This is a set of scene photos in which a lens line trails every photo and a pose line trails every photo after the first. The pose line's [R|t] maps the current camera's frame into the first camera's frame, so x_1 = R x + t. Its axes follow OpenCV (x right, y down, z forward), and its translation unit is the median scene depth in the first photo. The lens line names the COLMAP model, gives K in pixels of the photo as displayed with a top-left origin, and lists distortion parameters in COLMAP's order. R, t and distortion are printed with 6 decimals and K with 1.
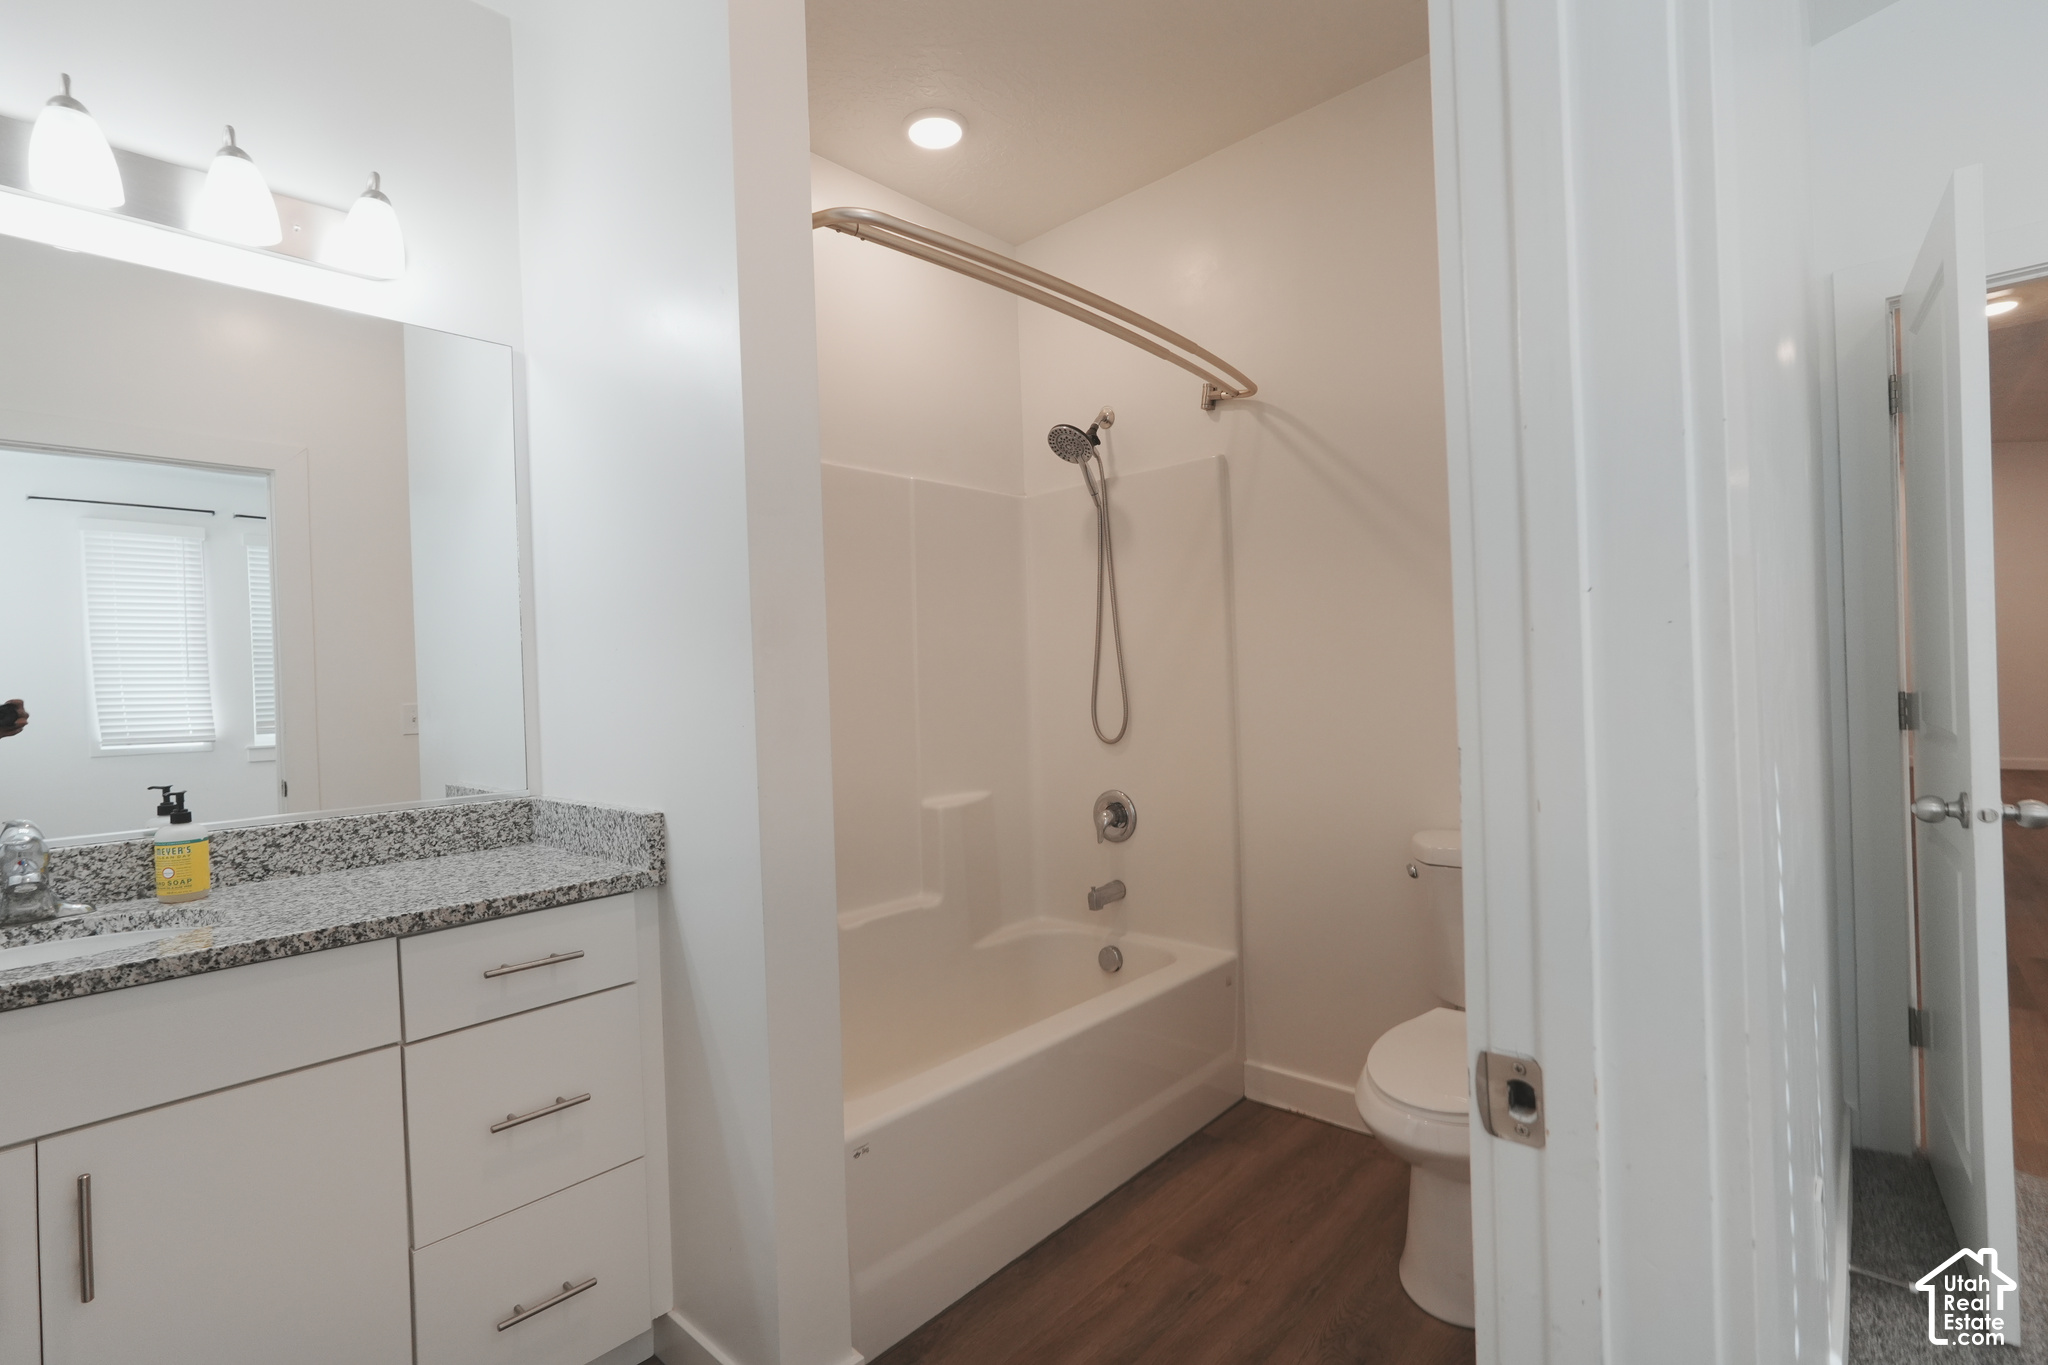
lens RADIAL K [[944.5, 0, 1028.0], [0, 944.5, 687.3], [0, 0, 1]] dist [-0.016040, 0.008157]
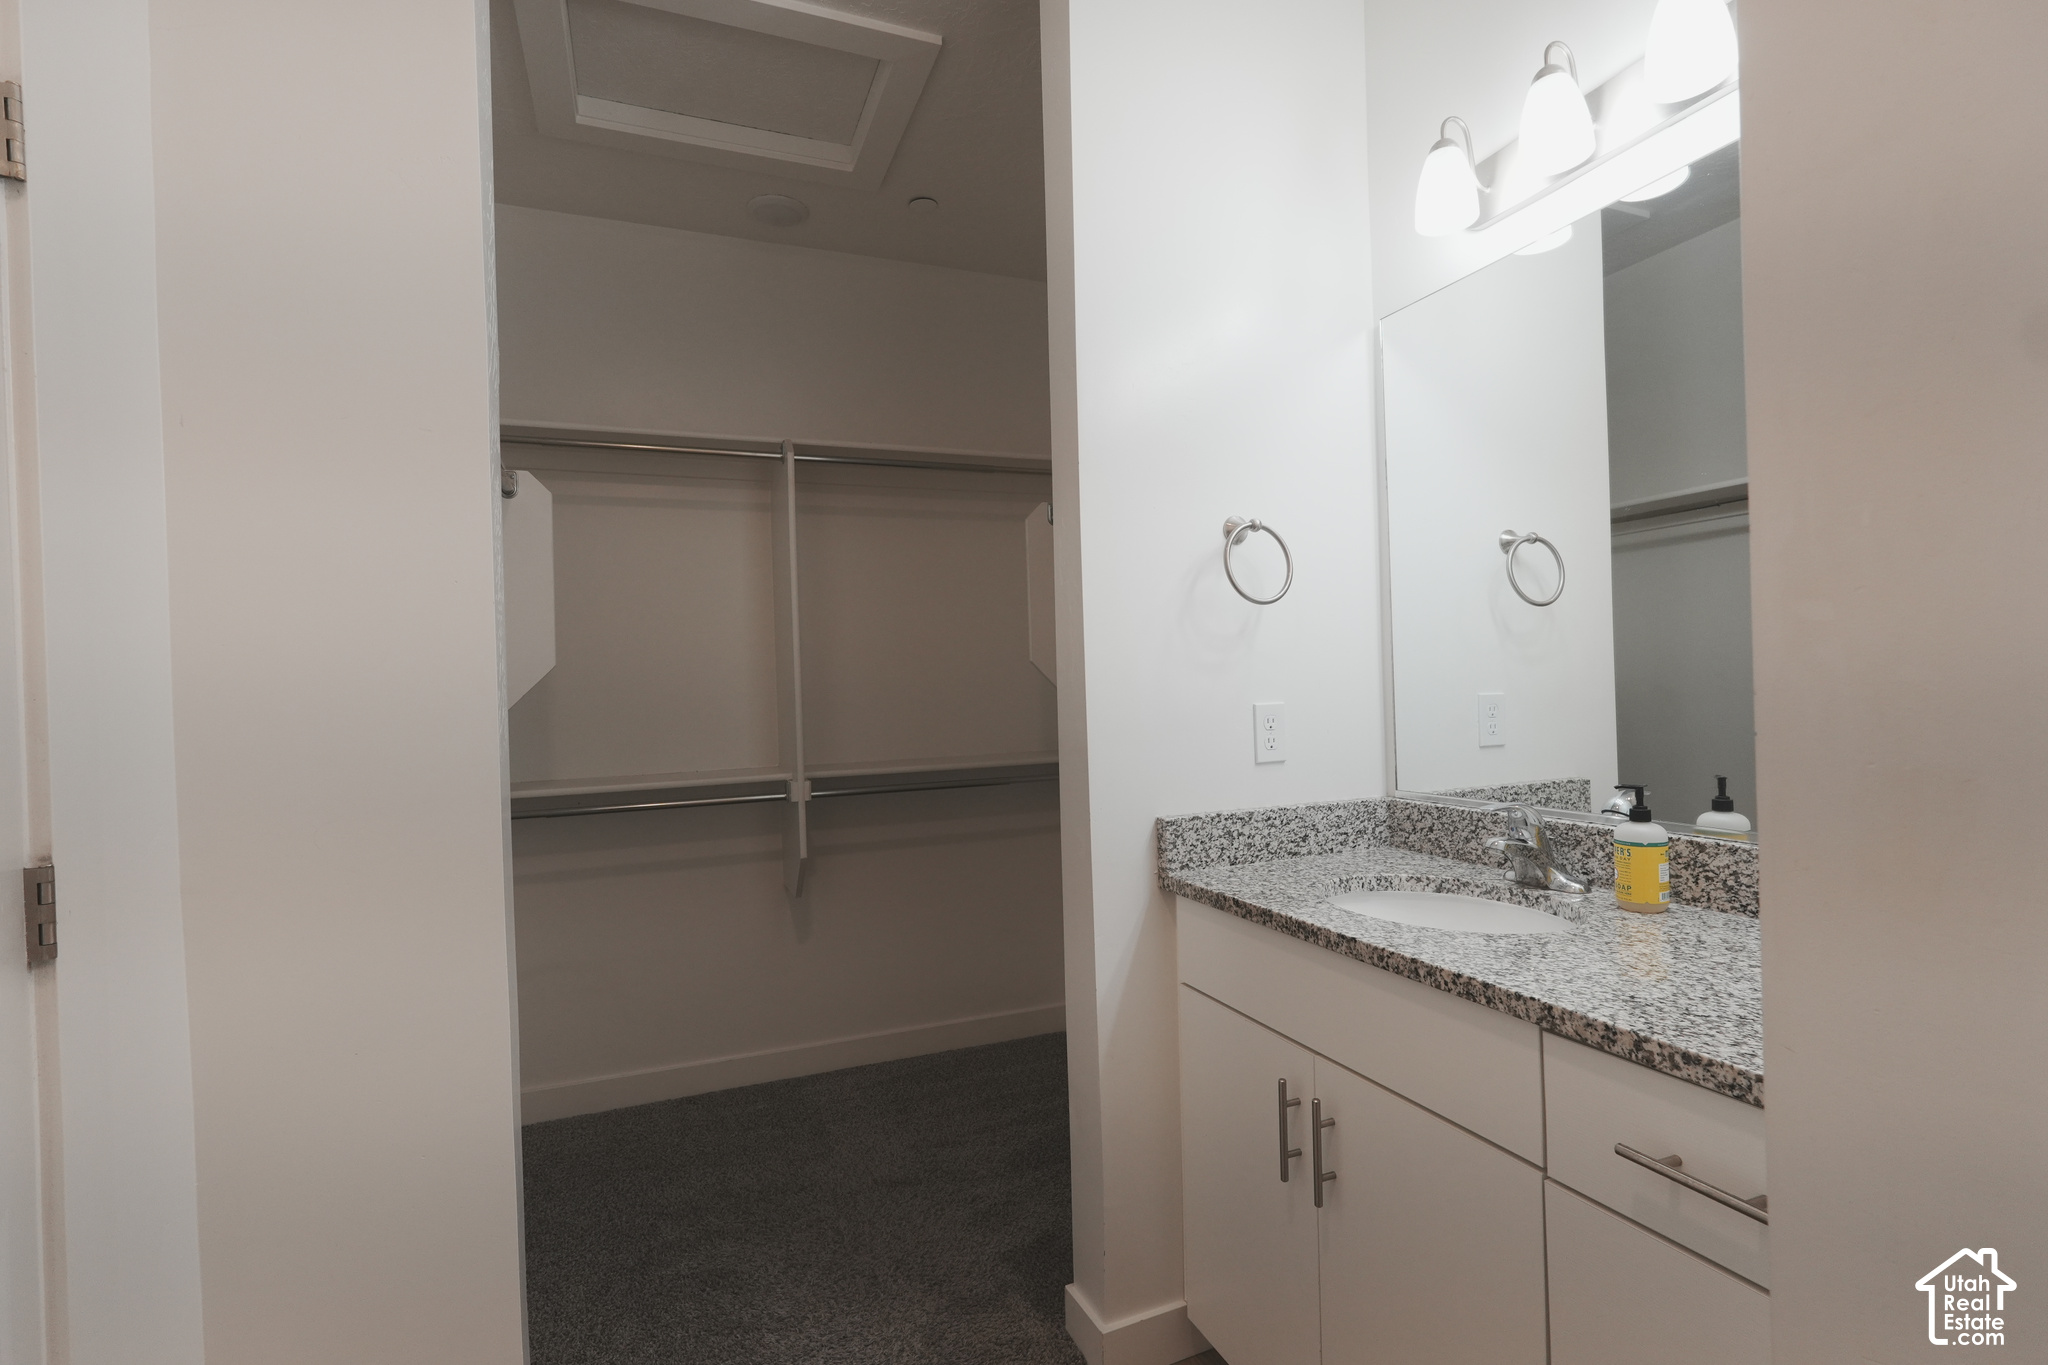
lens RADIAL K [[944.5, 0, 1028.0], [0, 944.5, 687.3], [0, 0, 1]] dist [-0.016040, 0.008157]
pose [[-0.439267, 0.050348, -0.896945, 0.131969], [0.040822, 0.998516, 0.036058, -0.035912], [0.897429, -0.020776, -0.440670, 0.879844]]
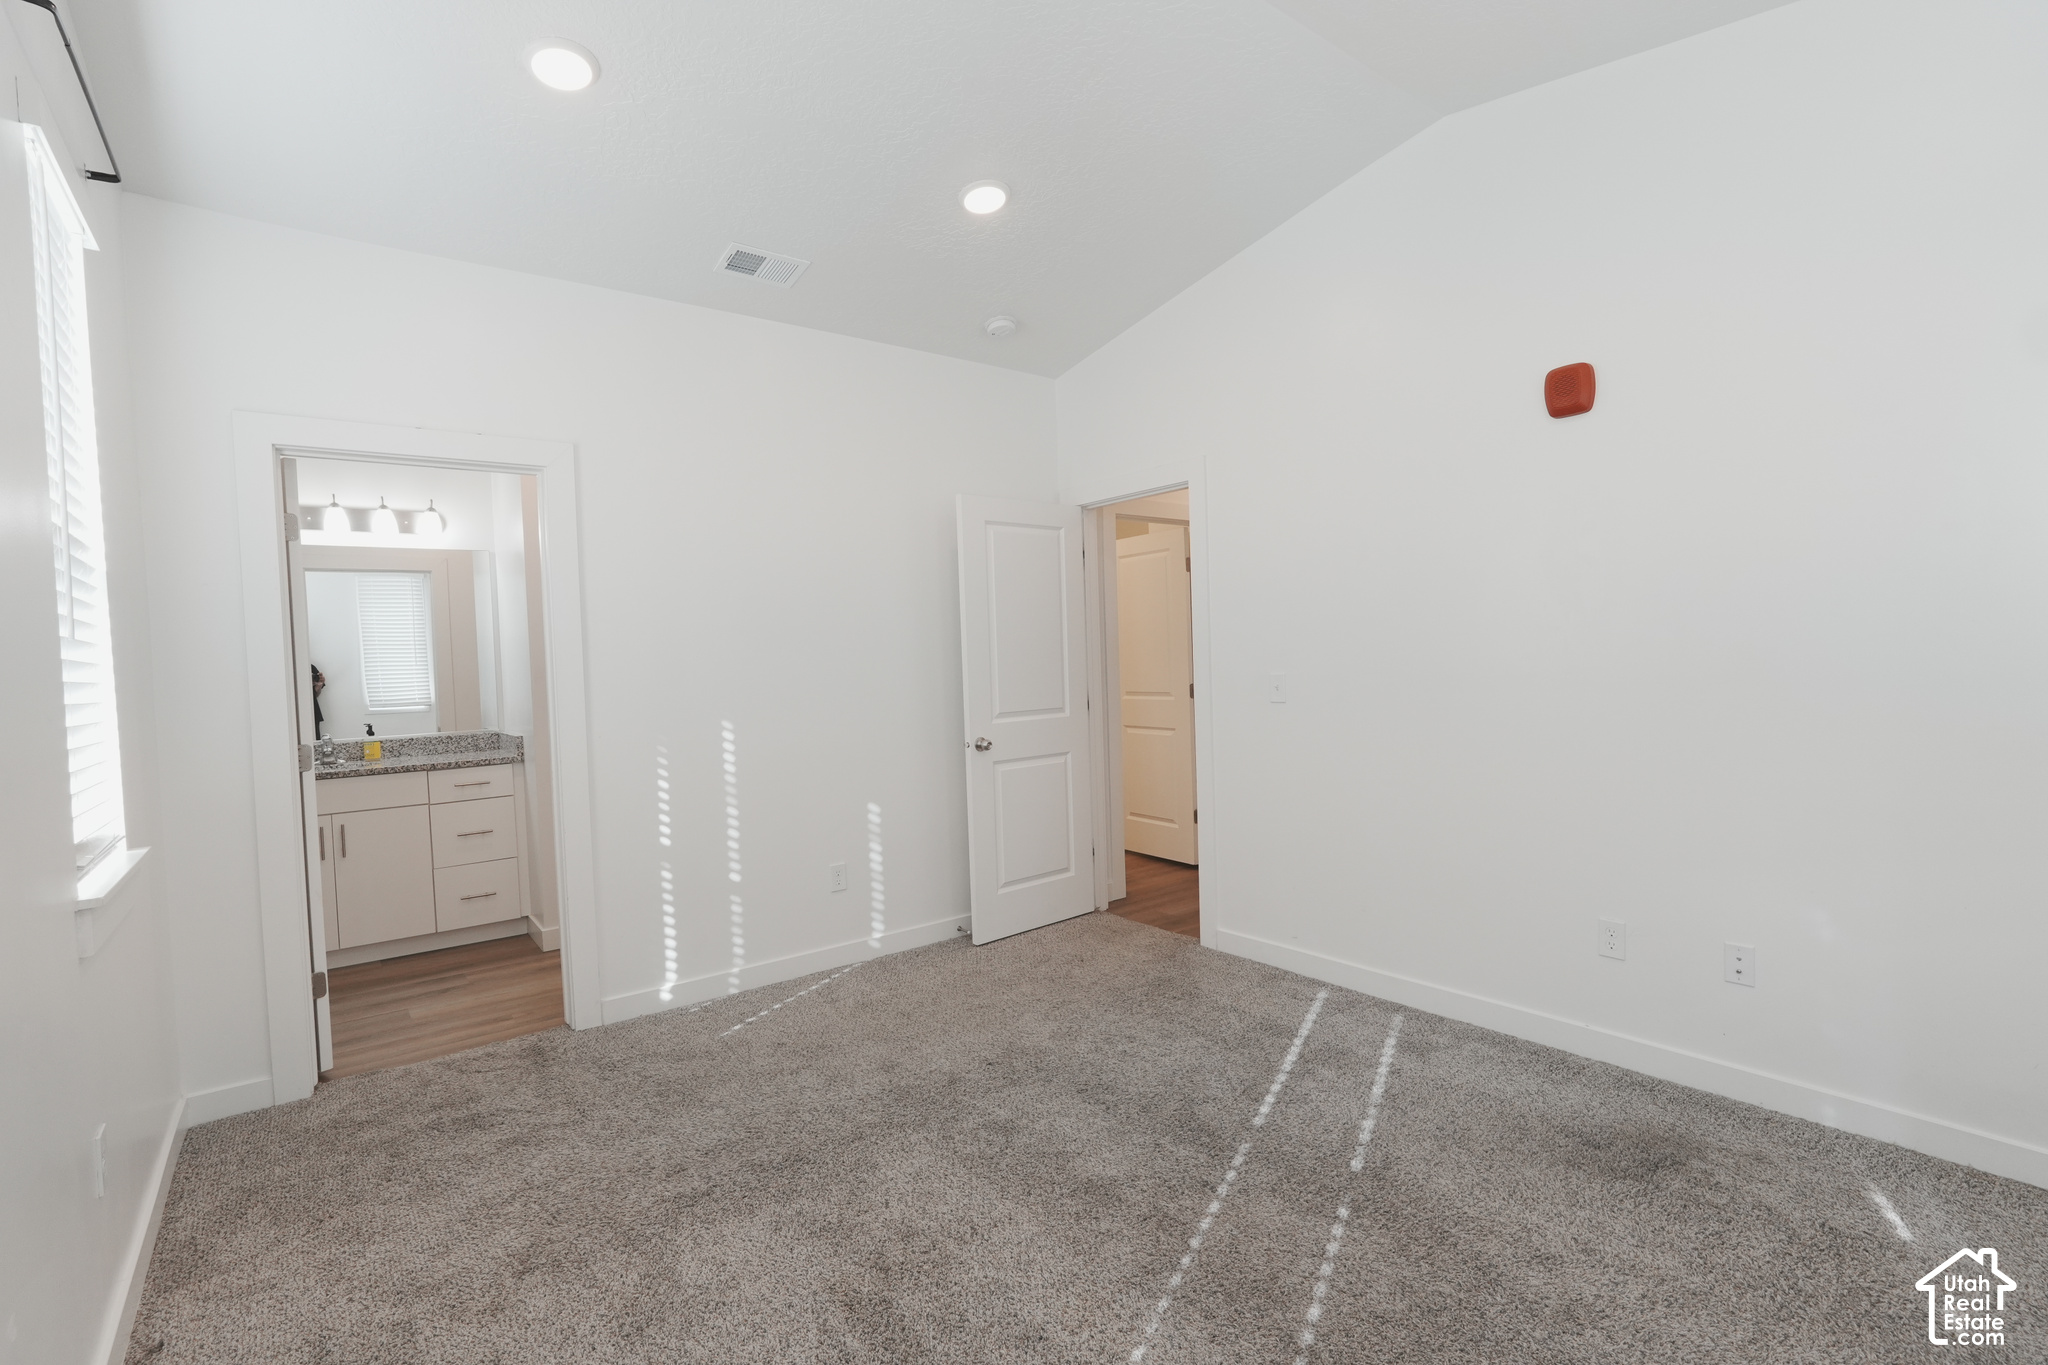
lens RADIAL K [[944.5, 0, 1028.0], [0, 944.5, 687.3], [0, 0, 1]] dist [-0.016040, 0.008157]
pose [[0.983263, 0.005714, -0.182103, 1.733533], [0.000777, 0.999367, 0.035554, -0.117420], [0.182191, -0.035101, 0.982636, -1.587785]]
